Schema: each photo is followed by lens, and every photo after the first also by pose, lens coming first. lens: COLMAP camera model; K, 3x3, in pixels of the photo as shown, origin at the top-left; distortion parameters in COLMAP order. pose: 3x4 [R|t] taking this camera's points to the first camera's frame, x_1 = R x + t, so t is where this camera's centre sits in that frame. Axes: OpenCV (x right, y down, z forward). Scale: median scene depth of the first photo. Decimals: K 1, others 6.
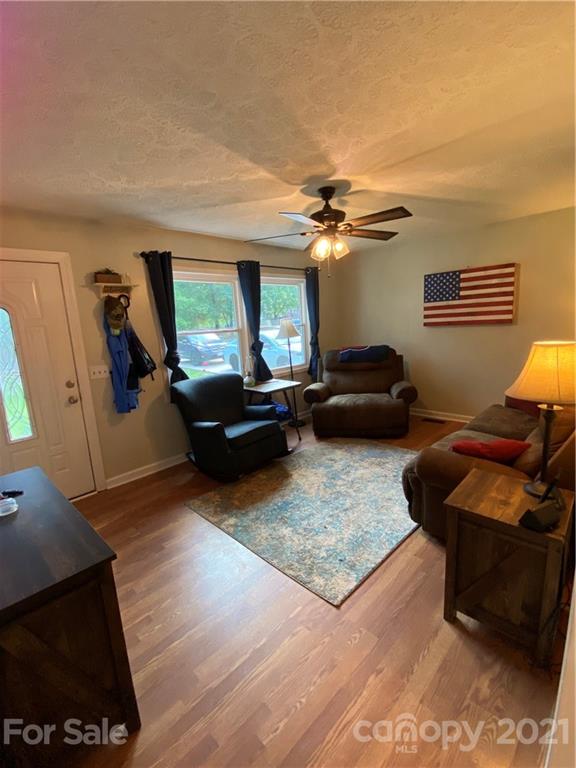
lens RADIAL K [[345.7, 0, 288.0], [0, 345.7, 384.0], [0, 0, 1]] dist [0.033045, -0.020763]
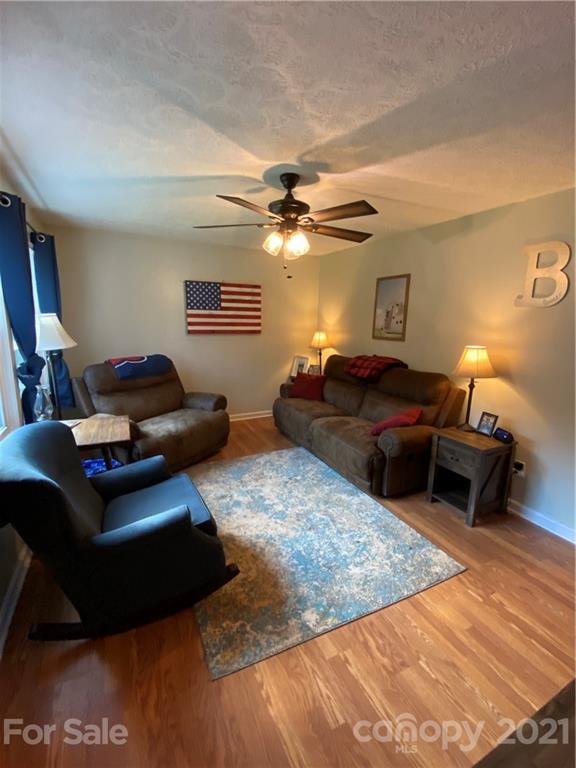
lens RADIAL K [[345.7, 0, 288.0], [0, 345.7, 384.0], [0, 0, 1]] dist [0.033045, -0.020763]
pose [[0.318606, -0.118589, 0.940440, -0.603902], [0.136272, 0.987567, 0.078364, -0.092180], [-0.938040, 0.103188, 0.330806, 0.605130]]
